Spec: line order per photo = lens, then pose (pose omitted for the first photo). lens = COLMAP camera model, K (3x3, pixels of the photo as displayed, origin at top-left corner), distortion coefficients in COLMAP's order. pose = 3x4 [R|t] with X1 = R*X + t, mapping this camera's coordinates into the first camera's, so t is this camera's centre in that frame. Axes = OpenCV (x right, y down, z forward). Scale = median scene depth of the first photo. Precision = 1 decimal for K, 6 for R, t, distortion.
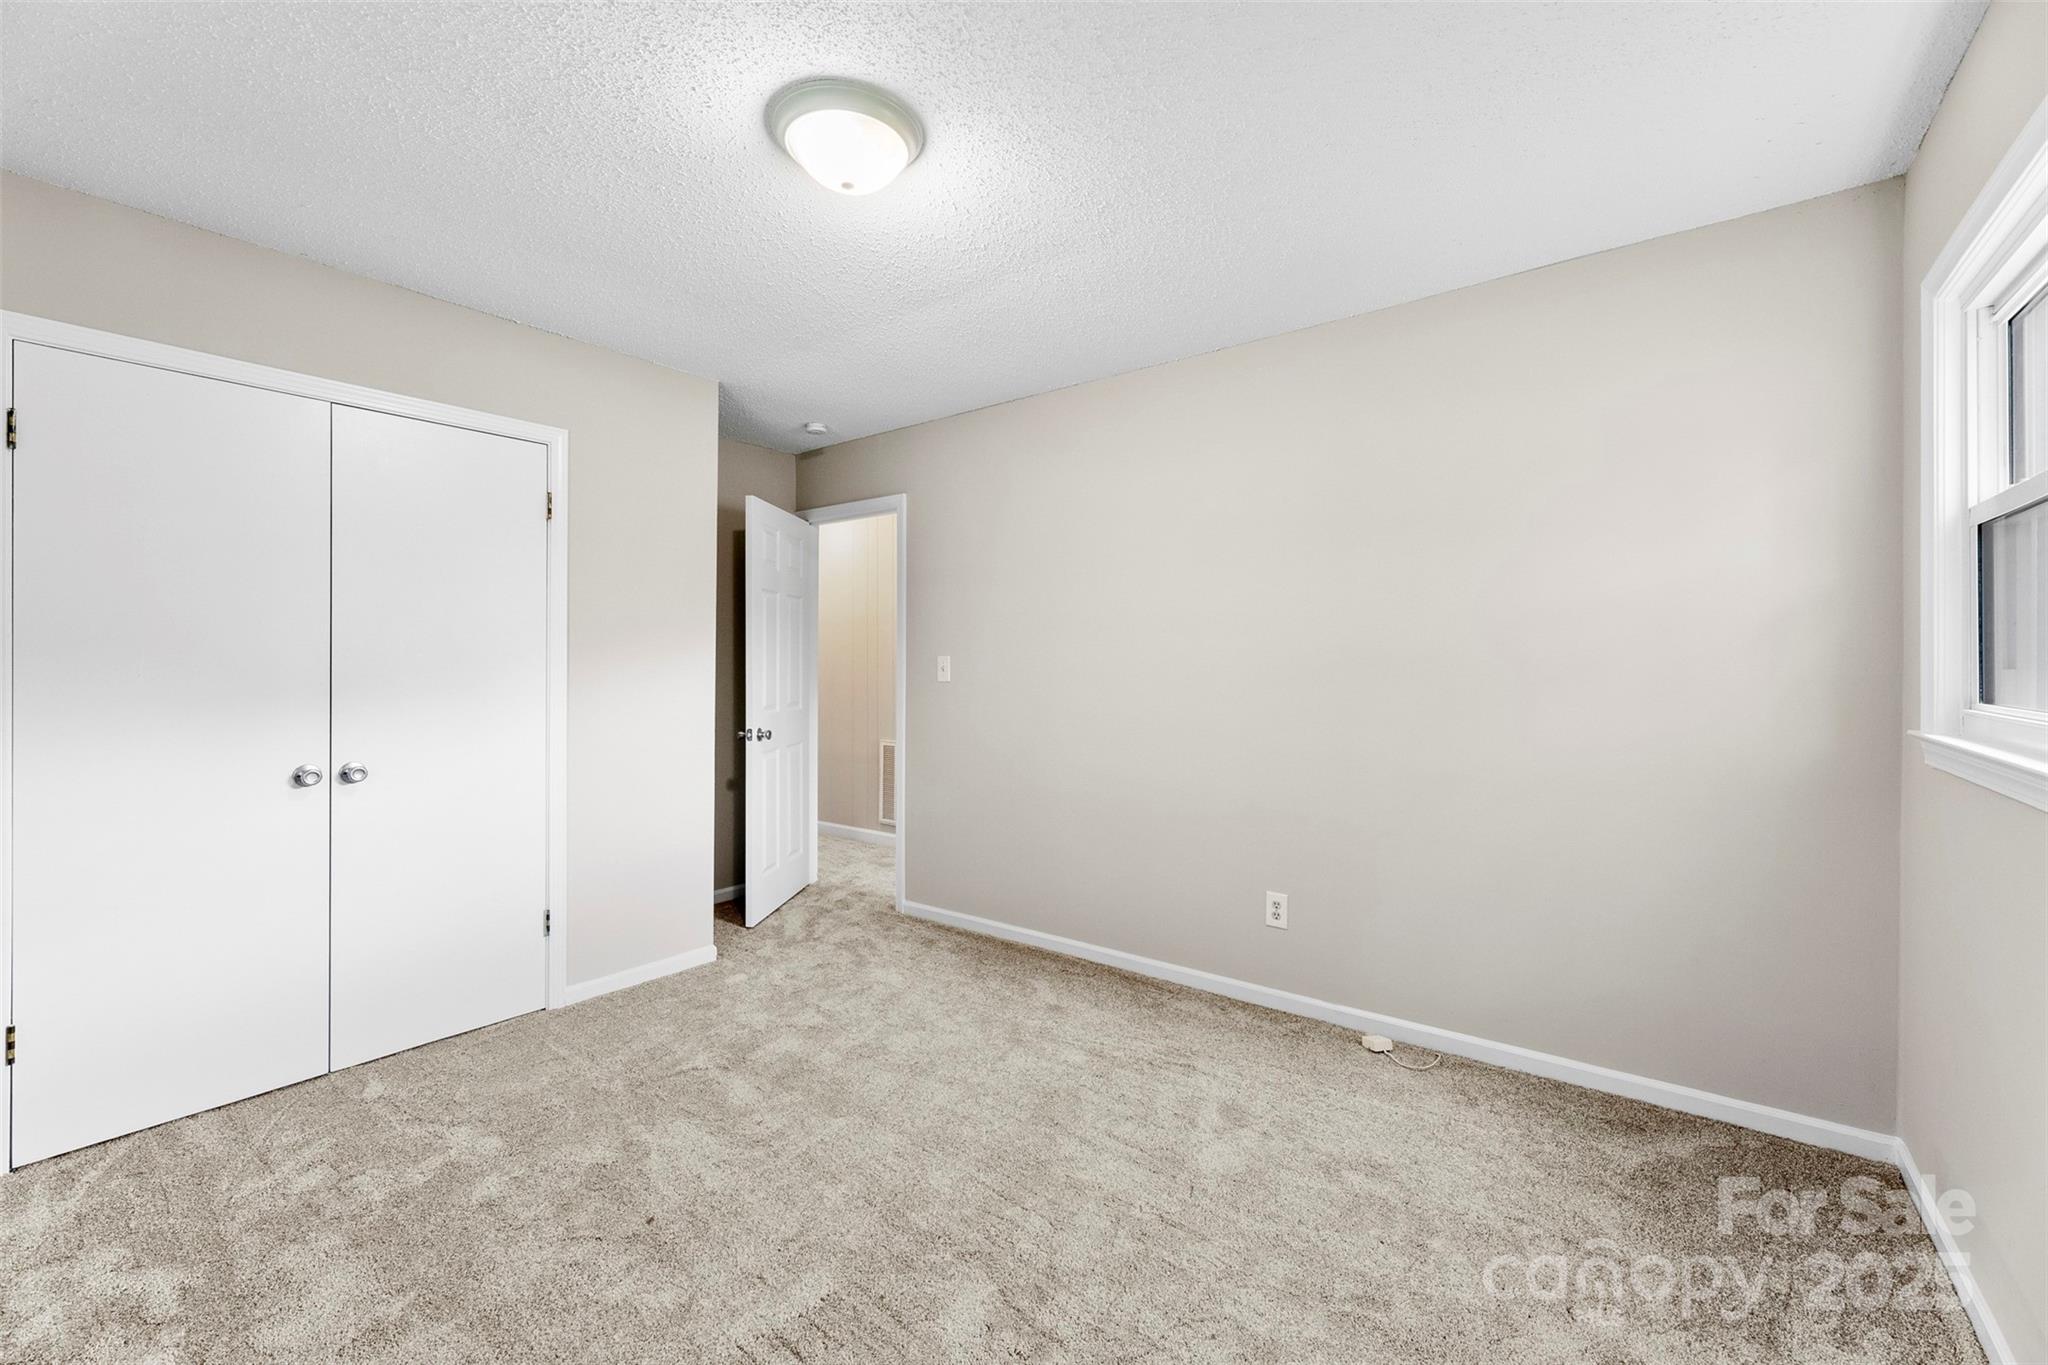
lens RADIAL K [[827.8, 0, 1016.0], [0, 827.8, 670.5], [0, 0, 1]] dist [0.000645, -0.000154]
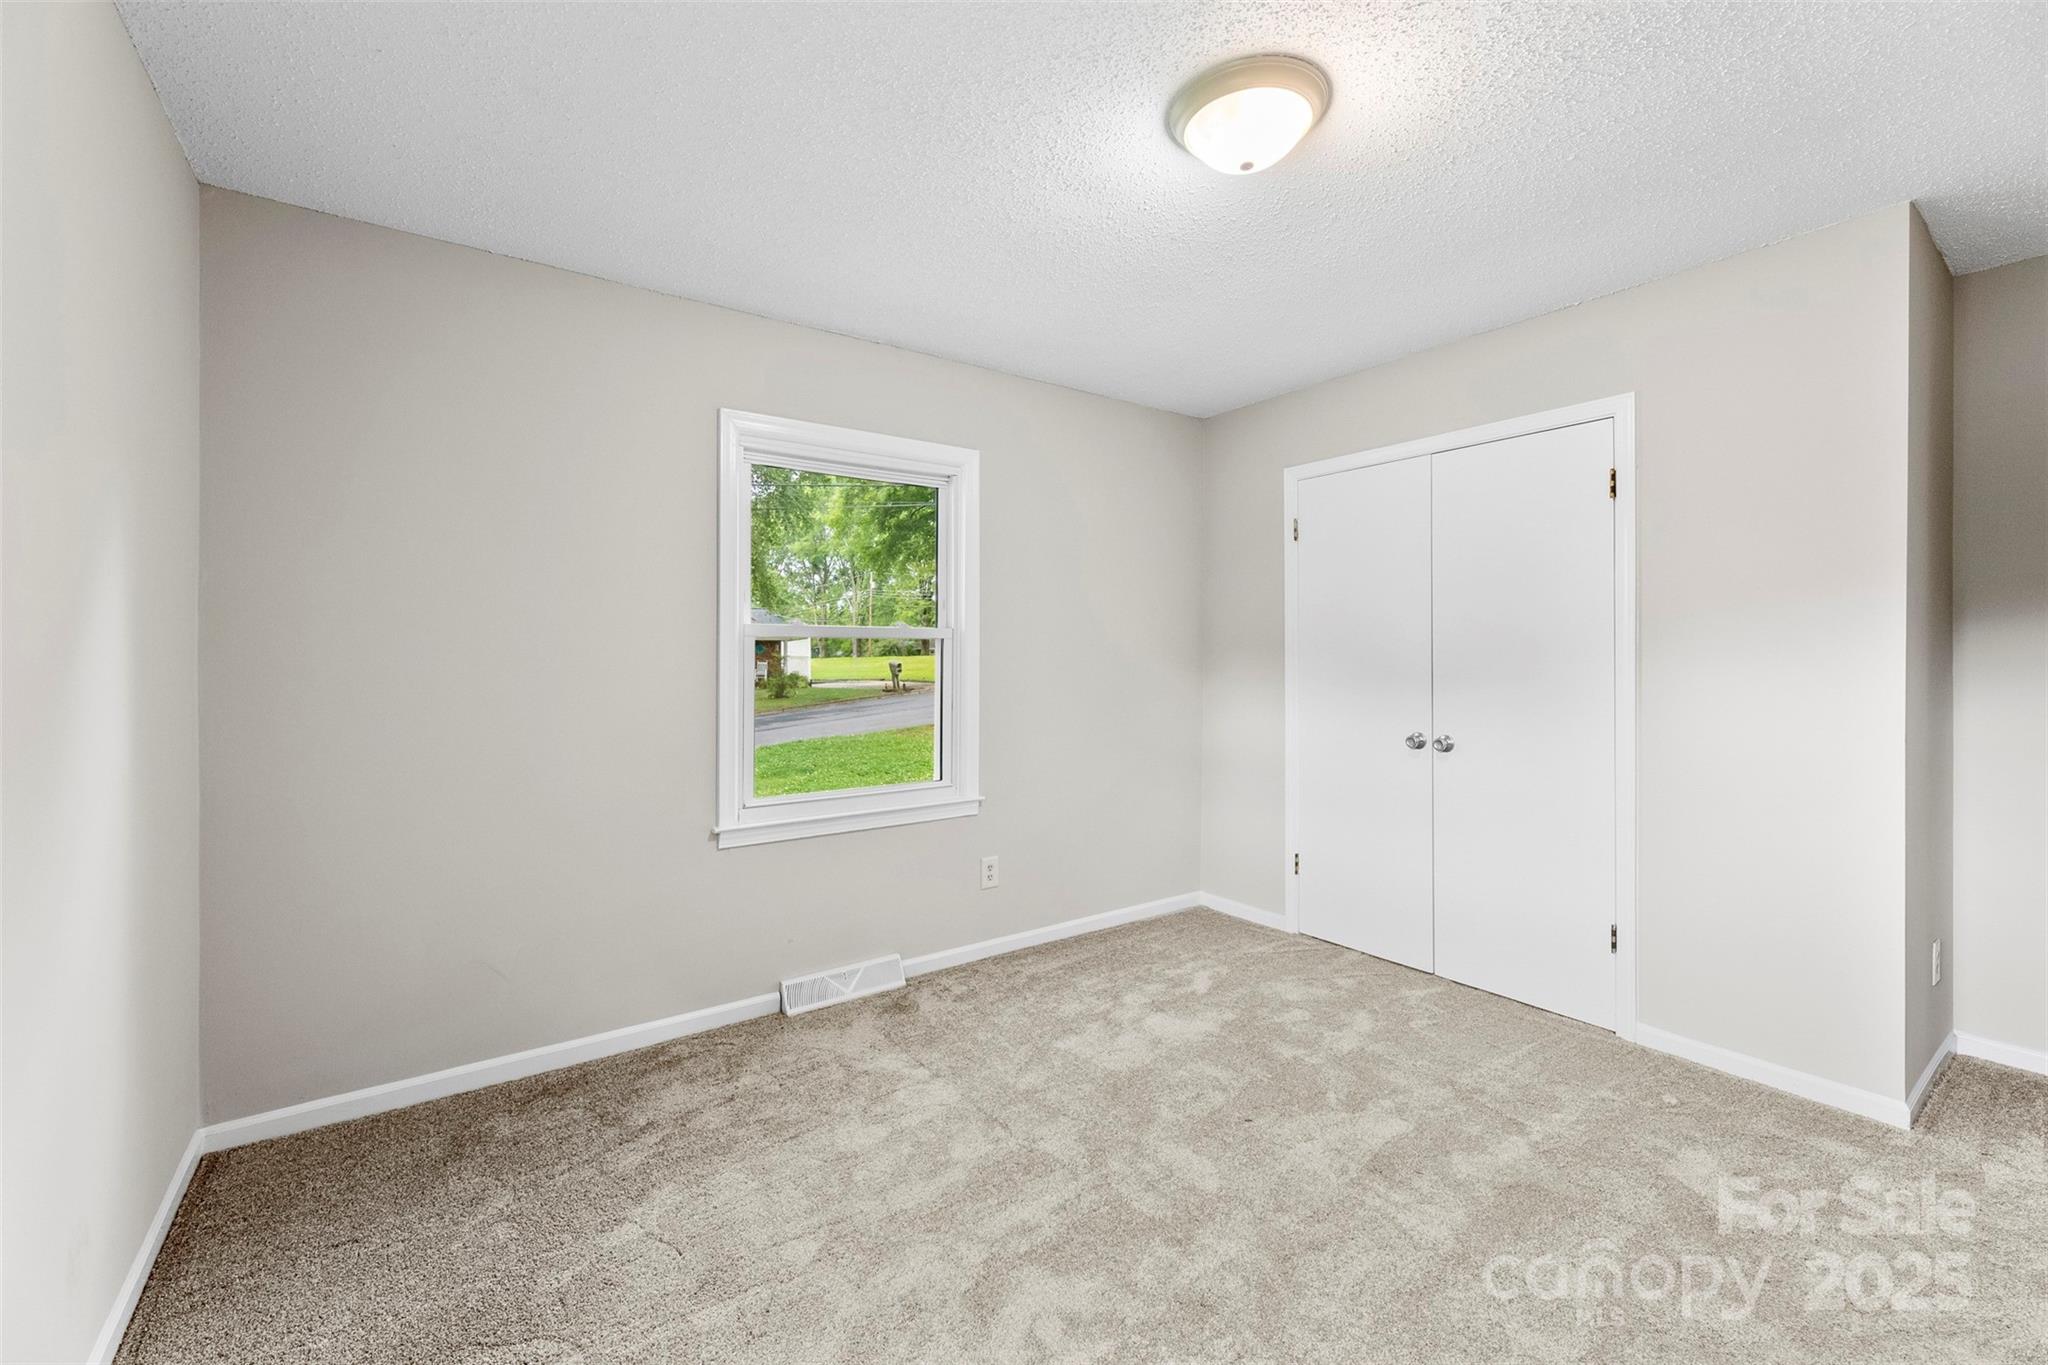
lens RADIAL K [[827.8, 0, 1016.0], [0, 827.8, 670.5], [0, 0, 1]] dist [0.000645, -0.000154]
pose [[-0.278296, 0.017906, -0.960328, 0.590594], [-0.002535, 0.999809, 0.019377, -0.010727], [0.960492, 0.007827, -0.278198, 0.739899]]
